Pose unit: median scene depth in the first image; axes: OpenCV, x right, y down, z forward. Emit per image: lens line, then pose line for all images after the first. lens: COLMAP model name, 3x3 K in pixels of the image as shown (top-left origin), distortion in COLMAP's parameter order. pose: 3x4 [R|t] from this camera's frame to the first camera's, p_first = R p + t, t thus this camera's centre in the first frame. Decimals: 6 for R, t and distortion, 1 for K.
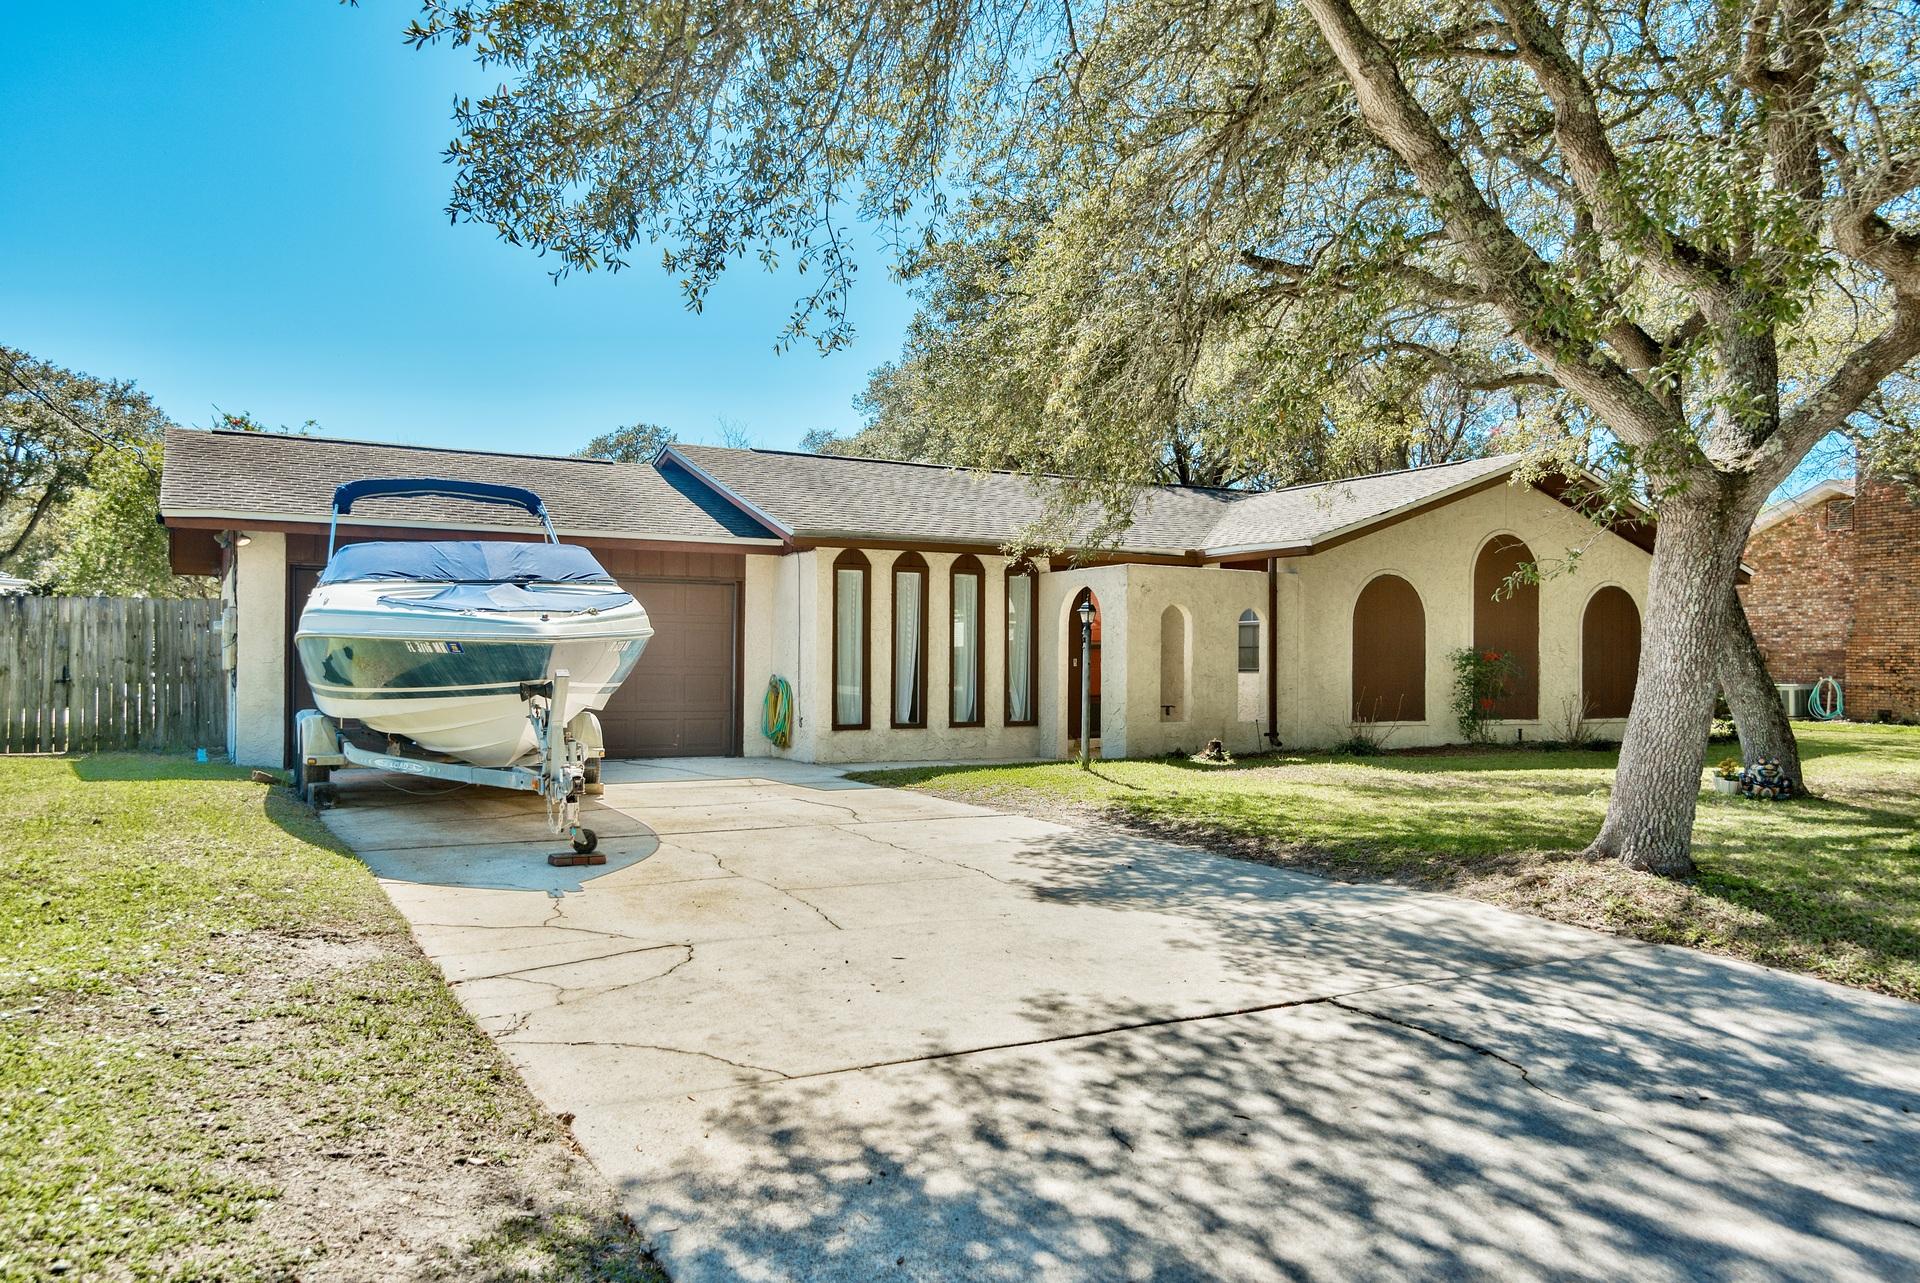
lens RADIAL K [[1410.3, 0, 960.0], [0, 1410.3, 641.5], [0, 0, 1]] dist [0.036358, -0.001467]
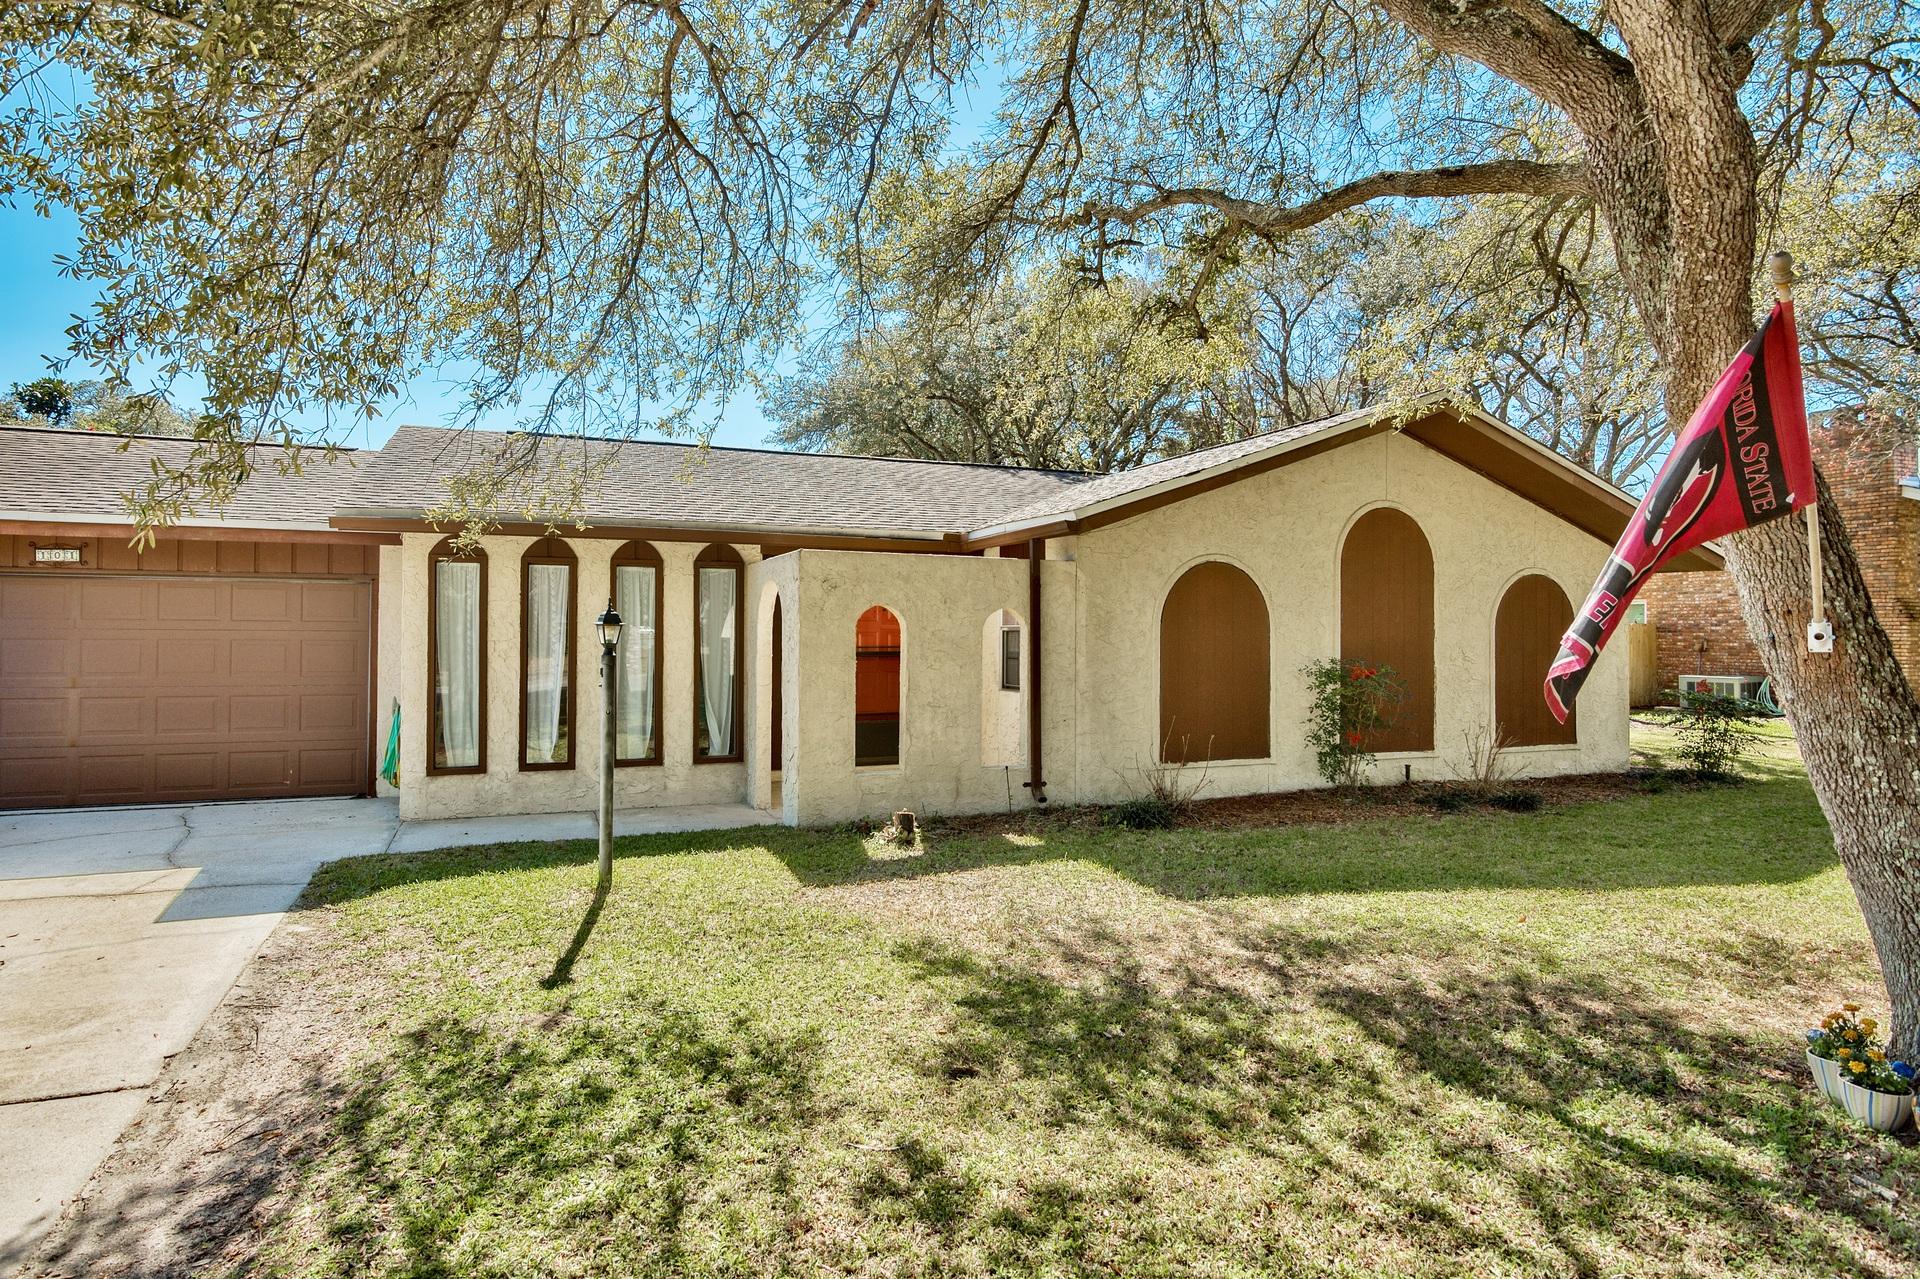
lens RADIAL K [[945.2, 0, 940.7], [0, 945.2, 612.9], [0, 0, 1]] dist [-0.003521, 0.000008]
pose [[0.991357, -0.005667, -0.131072, 0.222856], [0.005159, 0.999978, -0.004217, -0.018969], [0.131093, 0.003504, 0.991364, 0.486896]]
